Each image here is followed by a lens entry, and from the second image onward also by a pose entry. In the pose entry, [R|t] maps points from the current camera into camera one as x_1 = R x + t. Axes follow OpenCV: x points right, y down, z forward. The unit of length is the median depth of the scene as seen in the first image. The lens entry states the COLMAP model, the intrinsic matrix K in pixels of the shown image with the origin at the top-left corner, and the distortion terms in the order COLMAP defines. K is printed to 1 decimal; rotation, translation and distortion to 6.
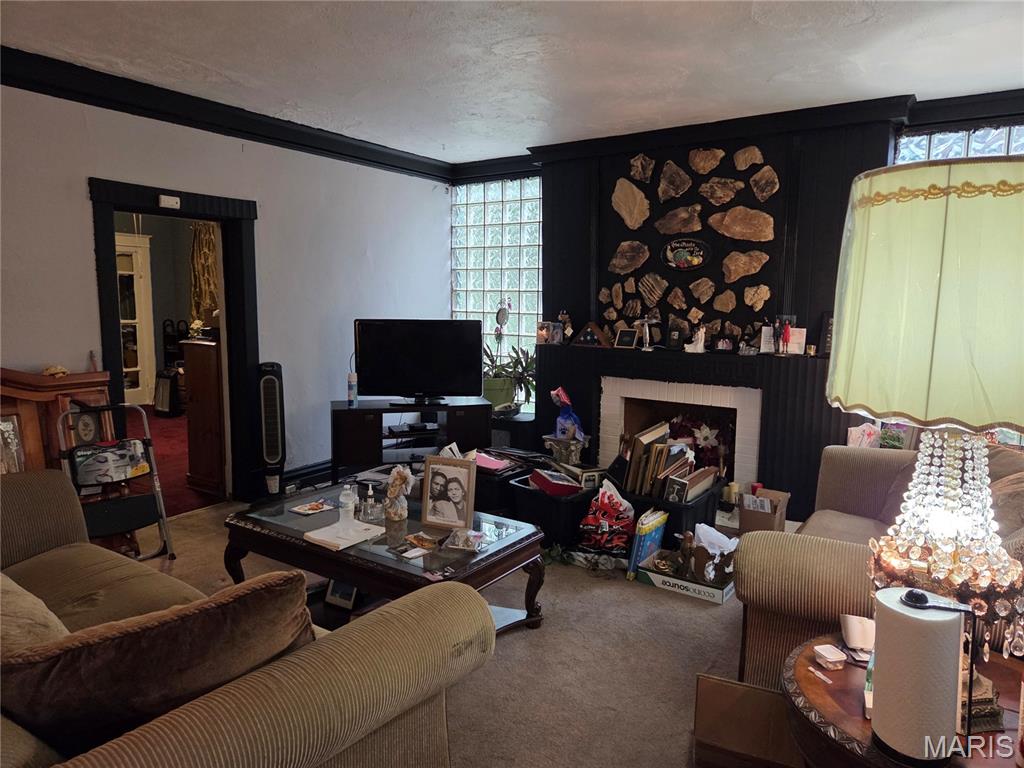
lens RADIAL K [[684.9, 0, 514.6], [0, 684.9, 382.4], [0, 0, 1]] dist [0.049693, 0.001658]
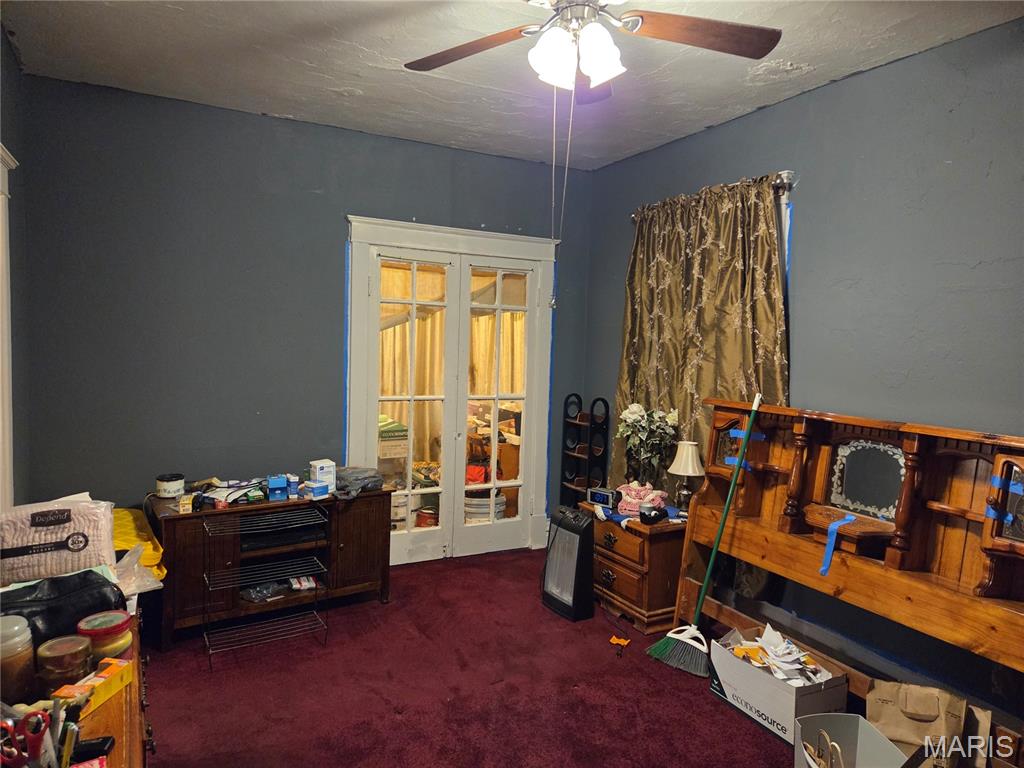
lens RADIAL K [[678.8, 0, 513.5], [0, 678.8, 384.2], [0, 0, 1]] dist [0.000488, 0.000018]
pose [[0.879683, 0.049422, -0.472985, -0.304230], [-0.079941, 0.995800, -0.044627, -0.073724], [0.468793, 0.077068, 0.879940, 0.536512]]
